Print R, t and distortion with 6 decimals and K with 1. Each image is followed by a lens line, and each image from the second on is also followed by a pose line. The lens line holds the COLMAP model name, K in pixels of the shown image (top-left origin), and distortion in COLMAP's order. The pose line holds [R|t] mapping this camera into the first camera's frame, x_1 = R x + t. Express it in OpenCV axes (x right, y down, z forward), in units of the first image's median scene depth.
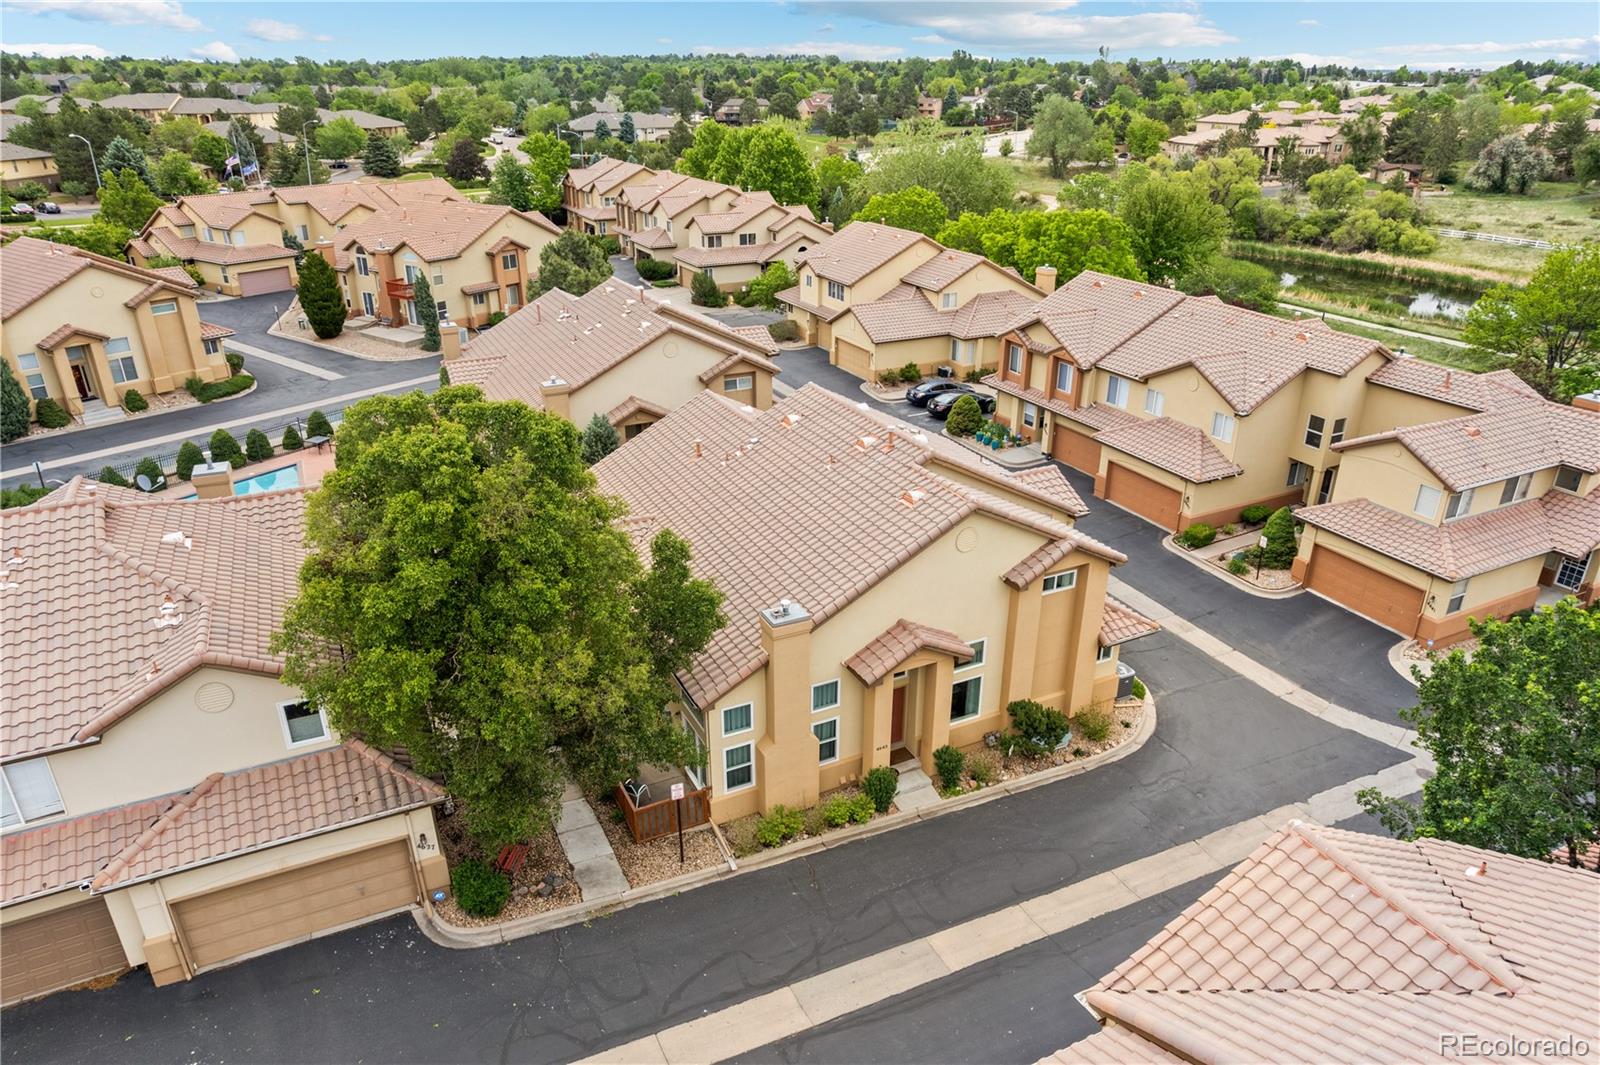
lens RADIAL K [[988.9, 0, 800.0], [0, 988.9, 532.5], [0, 0, 1]] dist [0.033187, 0.000398]
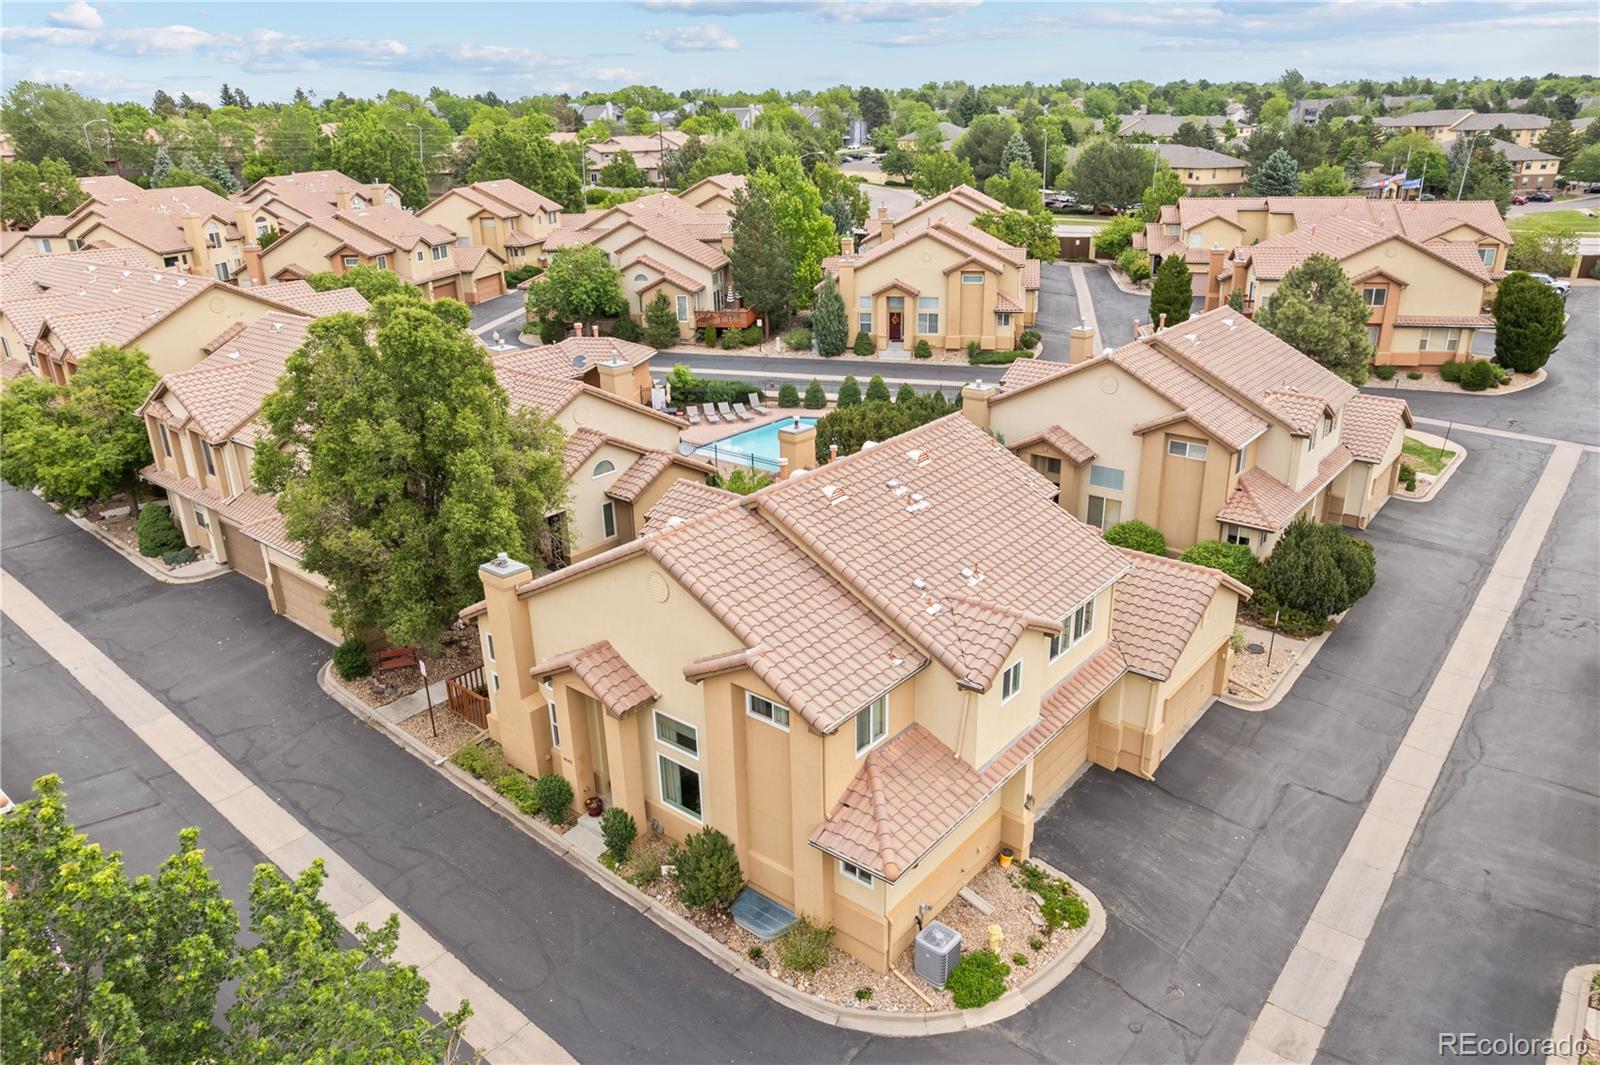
lens RADIAL K [[1066.1, 0, 800.0], [0, 1066.1, 532.5], [0, 0, 1]] dist [-0.004704, -0.000768]
pose [[0.418887, 0.322052, -0.849009, 0.449049], [-0.352224, 0.919414, 0.174977, -0.106471], [0.836942, 0.225745, 0.498565, 0.307658]]
